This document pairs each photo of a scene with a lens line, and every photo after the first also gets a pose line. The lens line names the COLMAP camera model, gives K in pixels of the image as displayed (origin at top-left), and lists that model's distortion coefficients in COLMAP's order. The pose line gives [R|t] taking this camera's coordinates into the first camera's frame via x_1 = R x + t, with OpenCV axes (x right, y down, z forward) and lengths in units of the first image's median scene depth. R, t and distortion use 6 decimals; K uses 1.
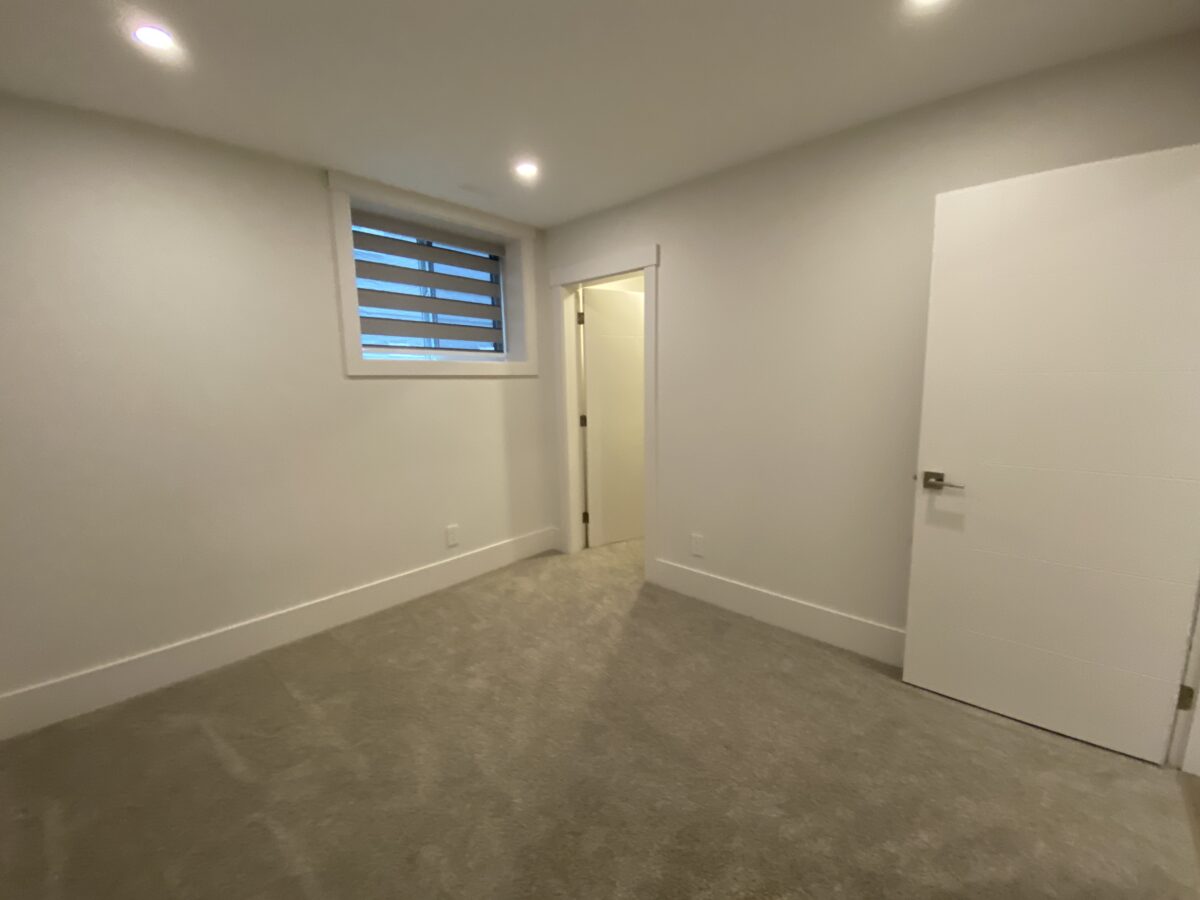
lens RADIAL K [[484.6, 0, 598.4], [0, 484.6, 446.6], [0, 0, 1]] dist [0.025104, -0.023333]
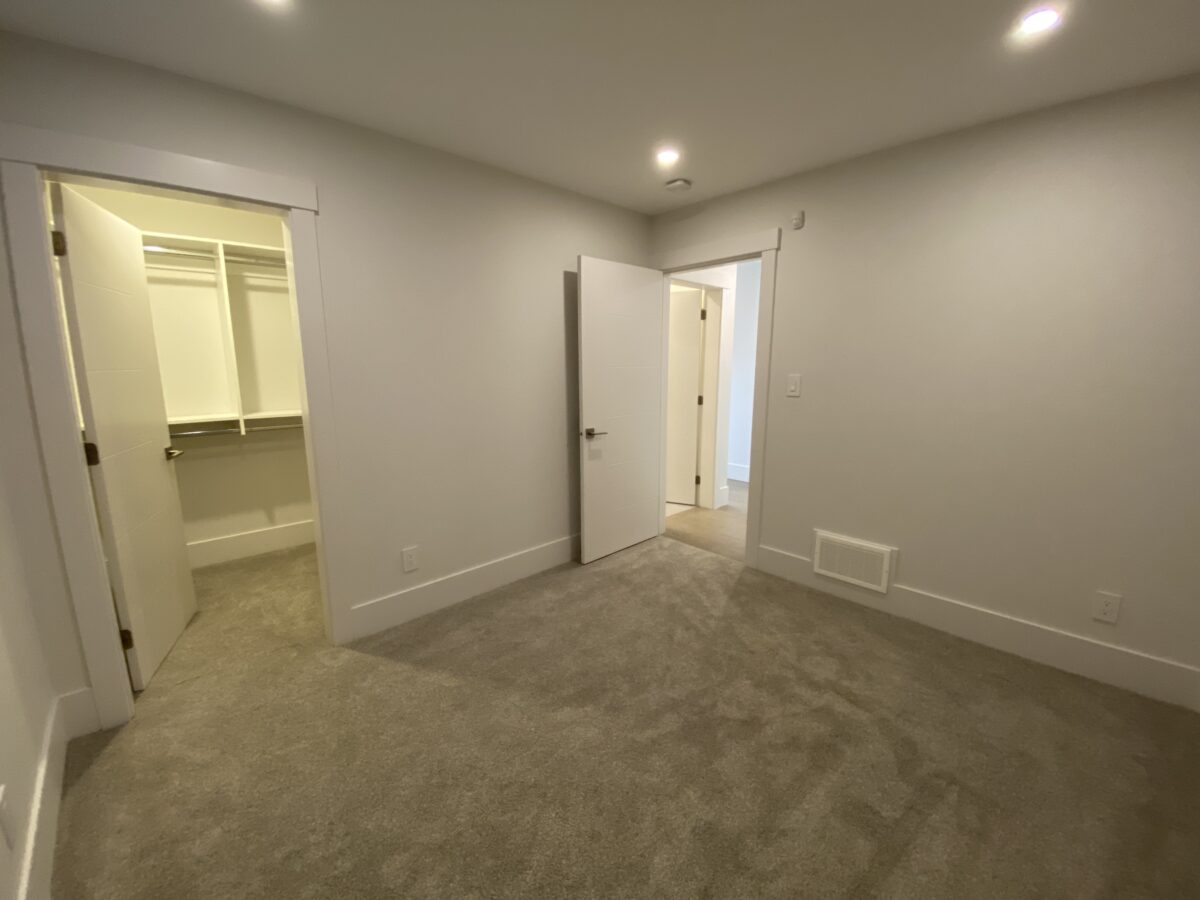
lens RADIAL K [[484.6, 0, 598.4], [0, 484.6, 446.6], [0, 0, 1]] dist [0.025104, -0.023333]
pose [[0.062717, -0.149827, 0.986721, -0.636611], [0.139808, 0.980238, 0.139957, -0.075565], [-0.988190, 0.129174, 0.082425, 0.583995]]
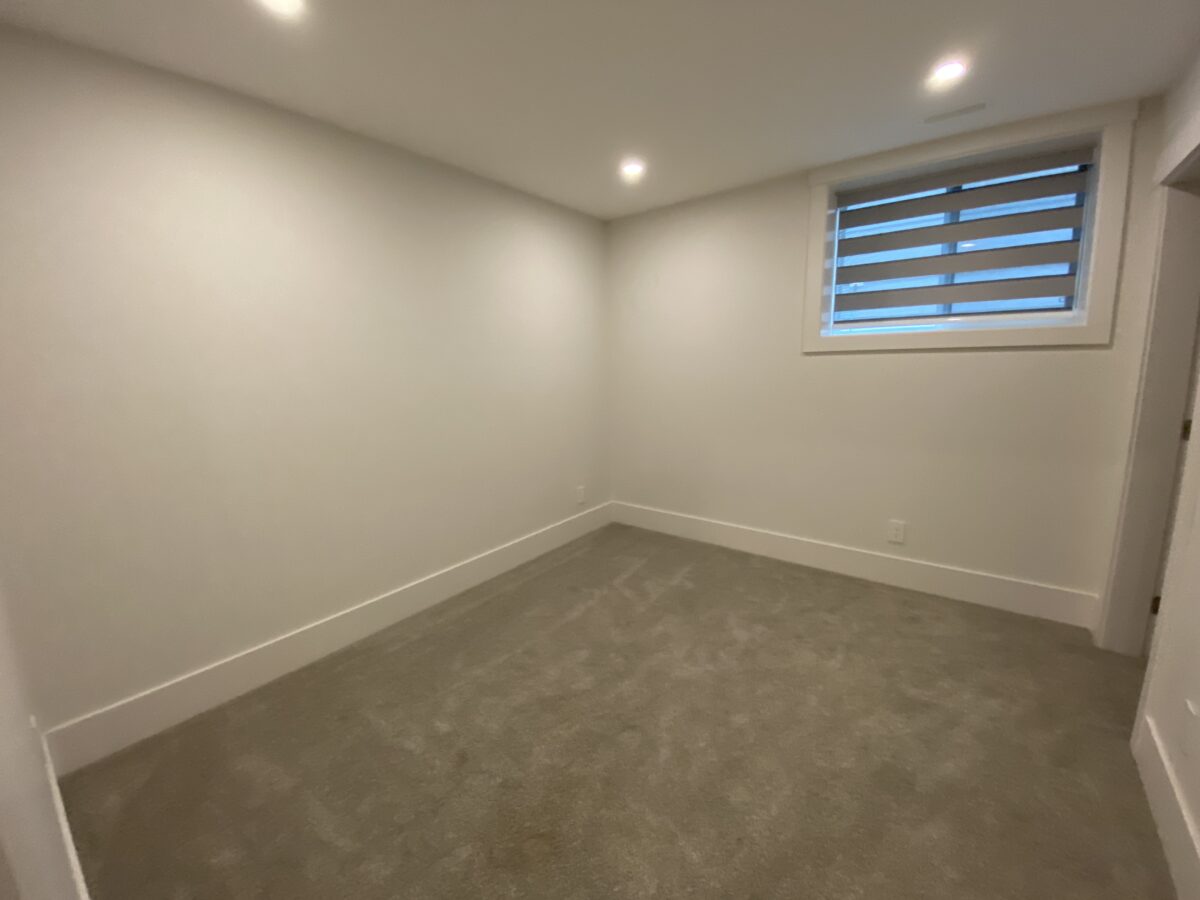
lens RADIAL K [[484.6, 0, 598.4], [0, 484.6, 446.6], [0, 0, 1]] dist [0.025104, -0.023333]
pose [[0.086057, 0.177517, -0.980348, 0.561841], [-0.119331, 0.978751, 0.166753, -0.058373], [0.989118, 0.102635, 0.105412, 0.402142]]
